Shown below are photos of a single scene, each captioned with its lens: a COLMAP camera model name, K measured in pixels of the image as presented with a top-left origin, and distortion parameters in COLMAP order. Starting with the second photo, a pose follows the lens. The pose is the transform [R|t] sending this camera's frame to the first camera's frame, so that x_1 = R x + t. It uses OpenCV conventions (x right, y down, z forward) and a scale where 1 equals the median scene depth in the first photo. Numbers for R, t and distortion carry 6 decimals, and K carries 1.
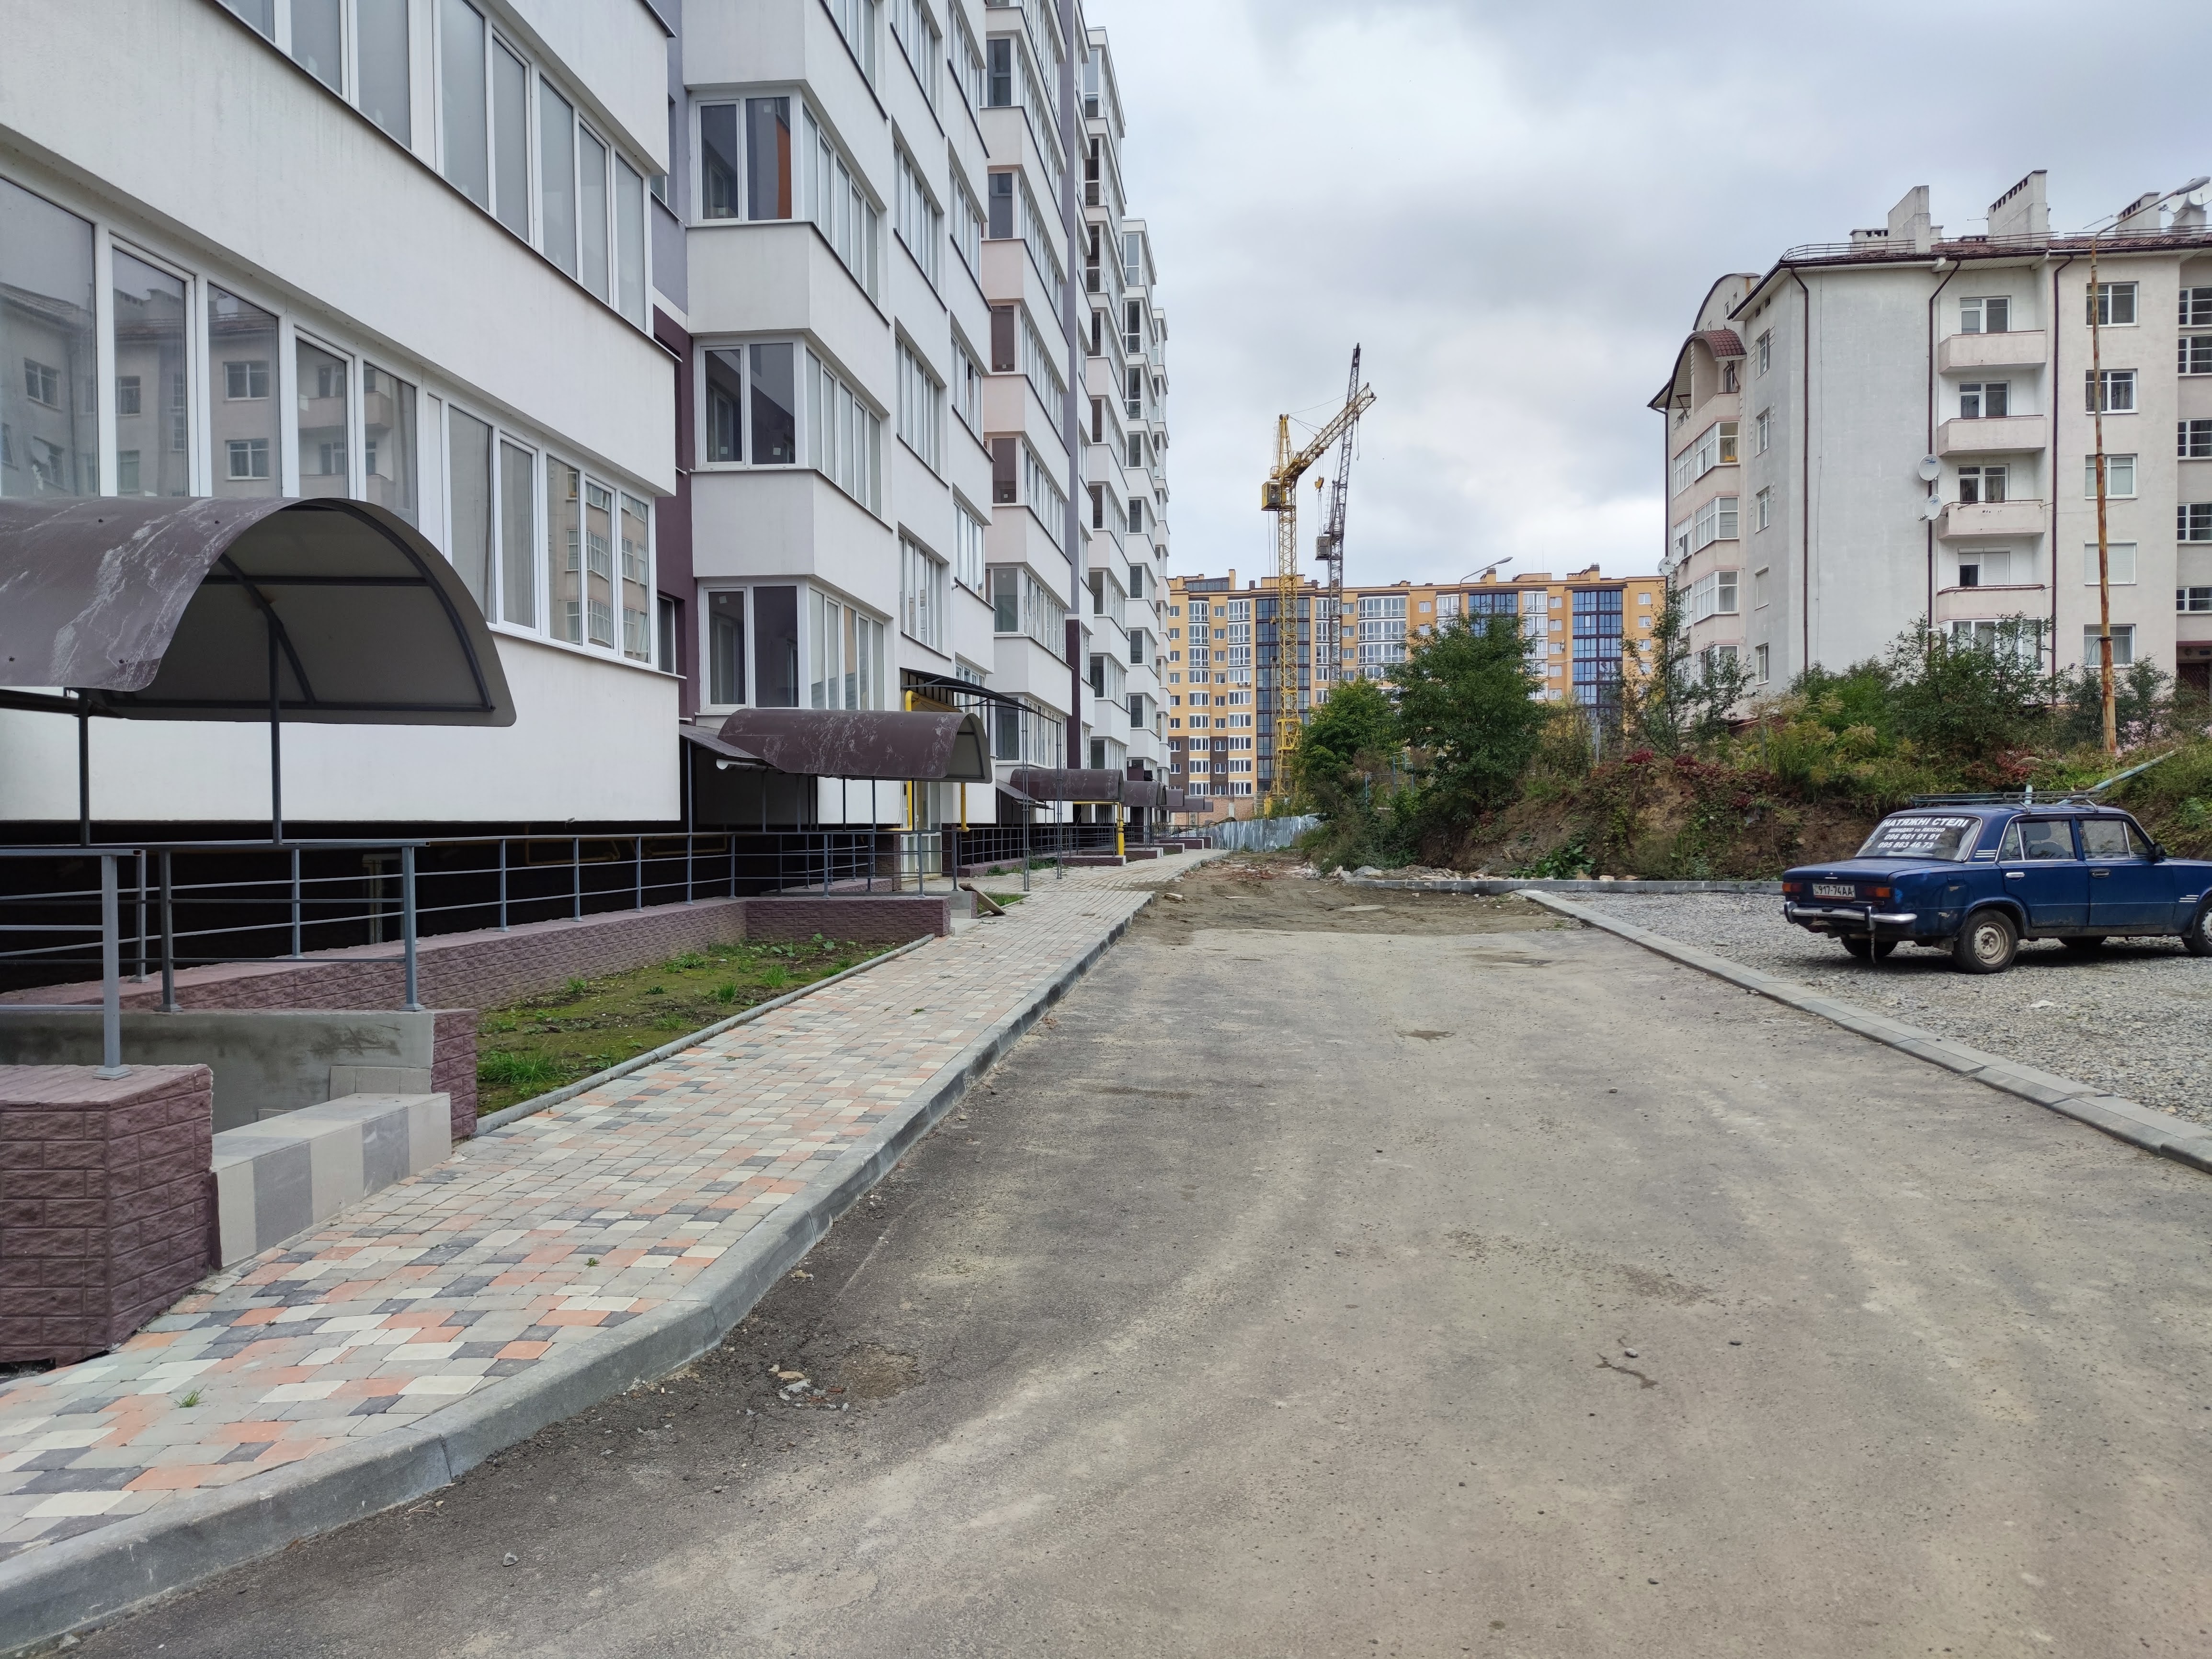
lens RADIAL K [[1598.9, 0, 1094.3], [0, 1598.9, 856.0], [0, 0, 1]] dist [0.064044, -0.058474]
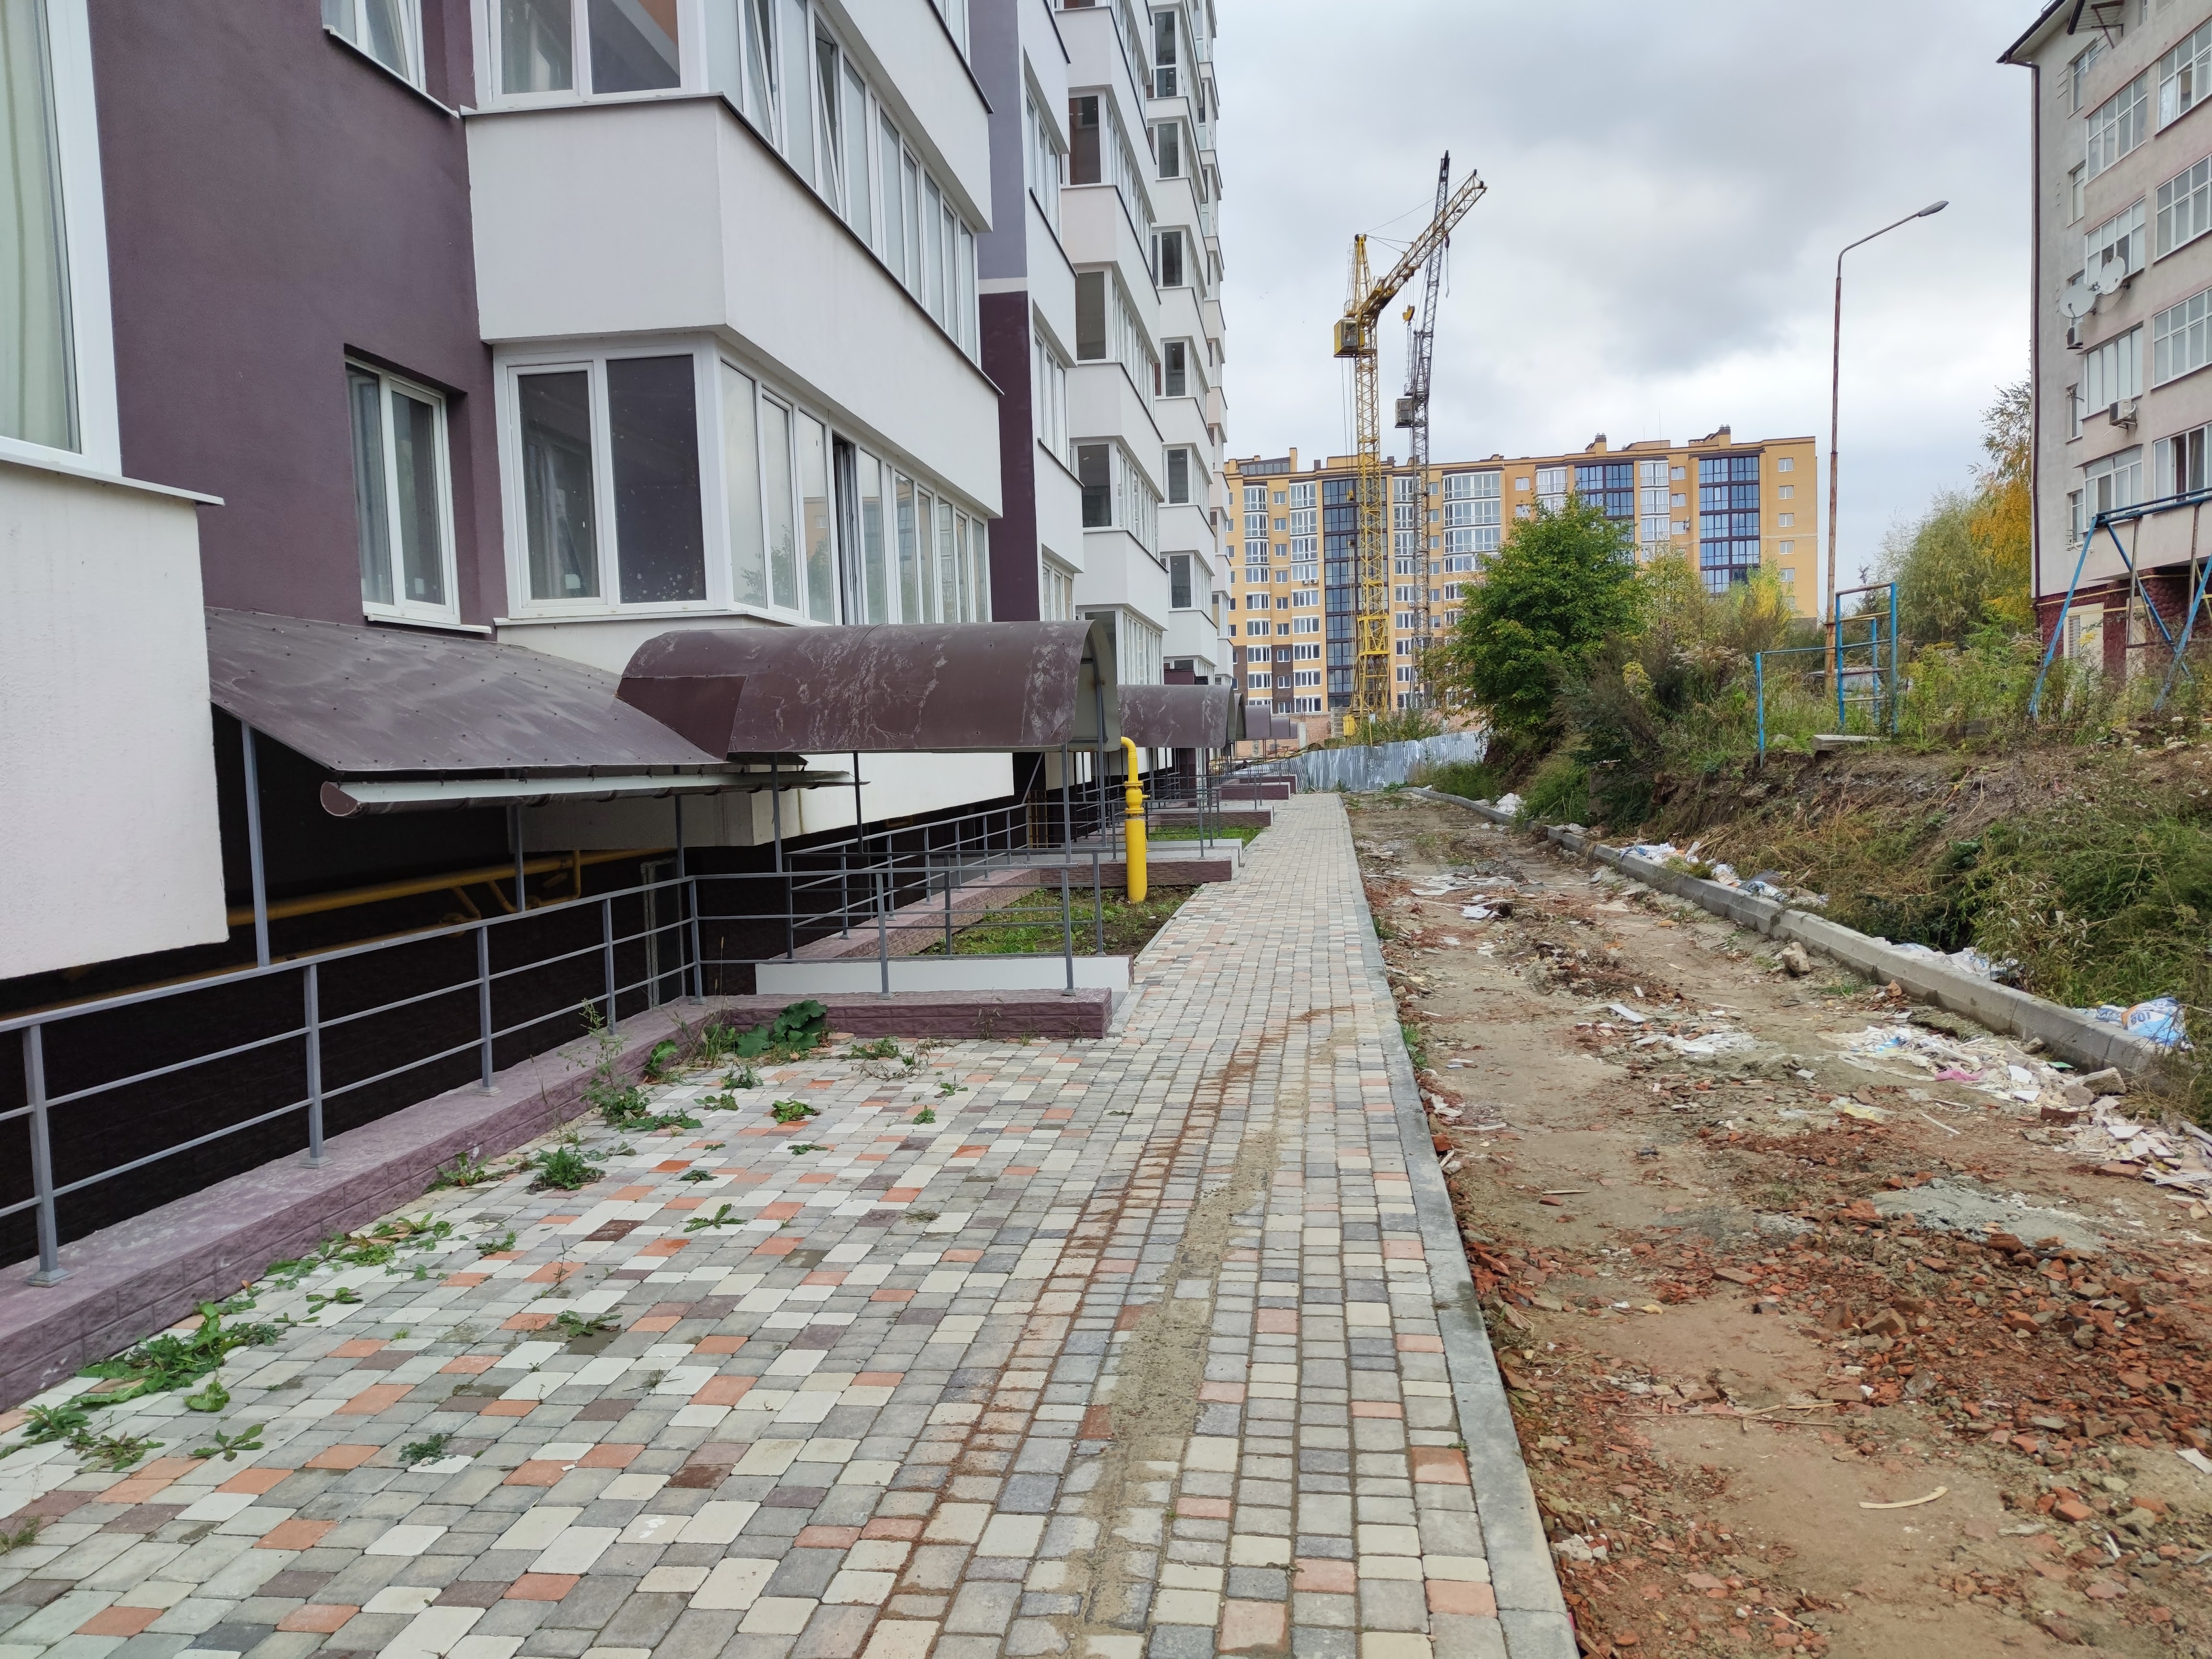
lens RADIAL K [[1598.9, 0, 1094.3], [0, 1598.9, 856.0], [0, 0, 1]] dist [0.064044, -0.058474]
pose [[0.999108, -0.024460, -0.034426, 0.004255], [0.026095, 0.998512, 0.047880, -0.005384], [0.033203, -0.048736, 0.998260, 0.135467]]
